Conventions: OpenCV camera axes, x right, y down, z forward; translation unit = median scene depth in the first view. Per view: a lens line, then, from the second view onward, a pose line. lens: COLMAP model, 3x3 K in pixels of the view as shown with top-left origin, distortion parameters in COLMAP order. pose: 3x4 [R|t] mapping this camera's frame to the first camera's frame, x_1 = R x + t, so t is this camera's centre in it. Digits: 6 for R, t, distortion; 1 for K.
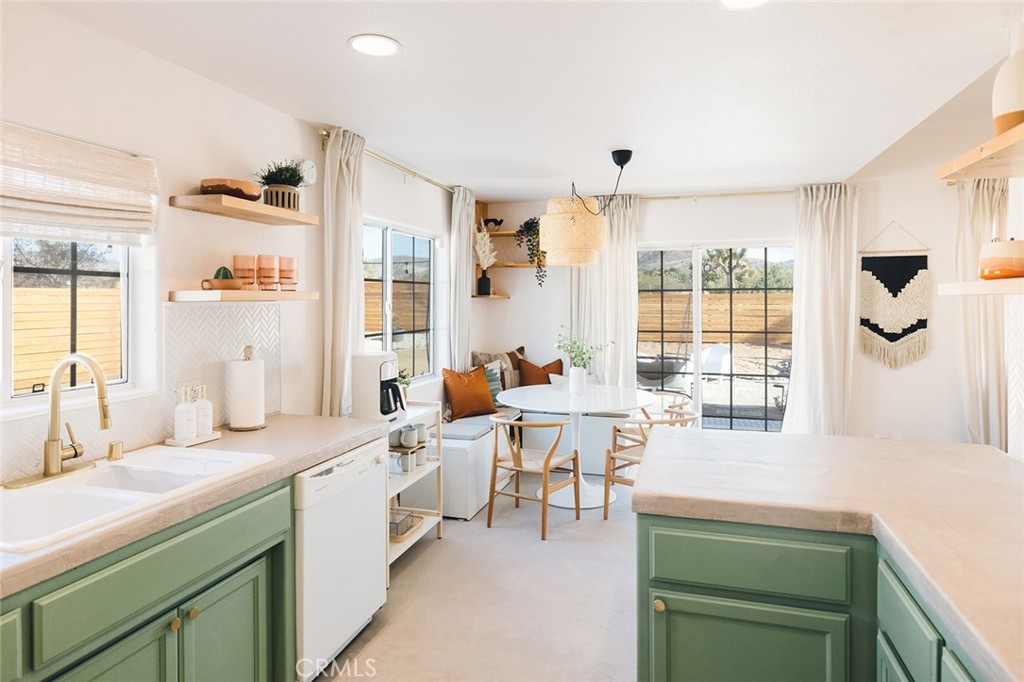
lens RADIAL K [[611.6, 0, 511.2], [0, 611.6, 297.2], [0, 0, 1]] dist [-0.000603, -0.000234]
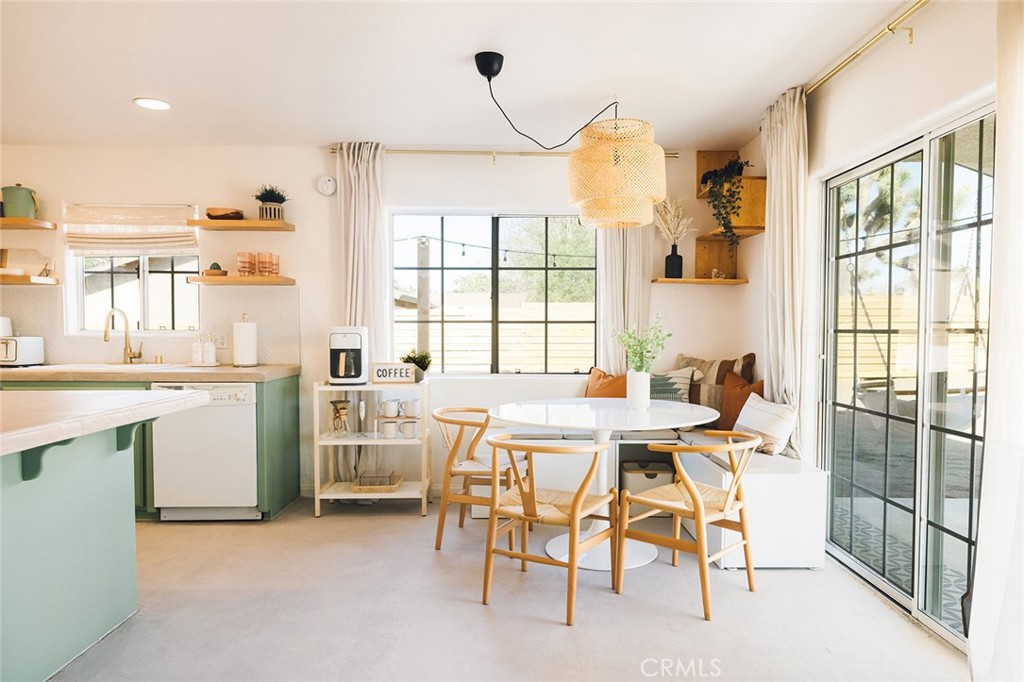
lens RADIAL K [[642.7, 0, 512.0], [0, 642.7, 341.0], [0, 0, 1]] dist [0.020122, 0.000746]
pose [[0.290387, 0.023211, -0.956628, 1.233278], [-0.001342, 0.999715, 0.023849, 0.102371], [0.956908, -0.005641, 0.290335, 1.089770]]
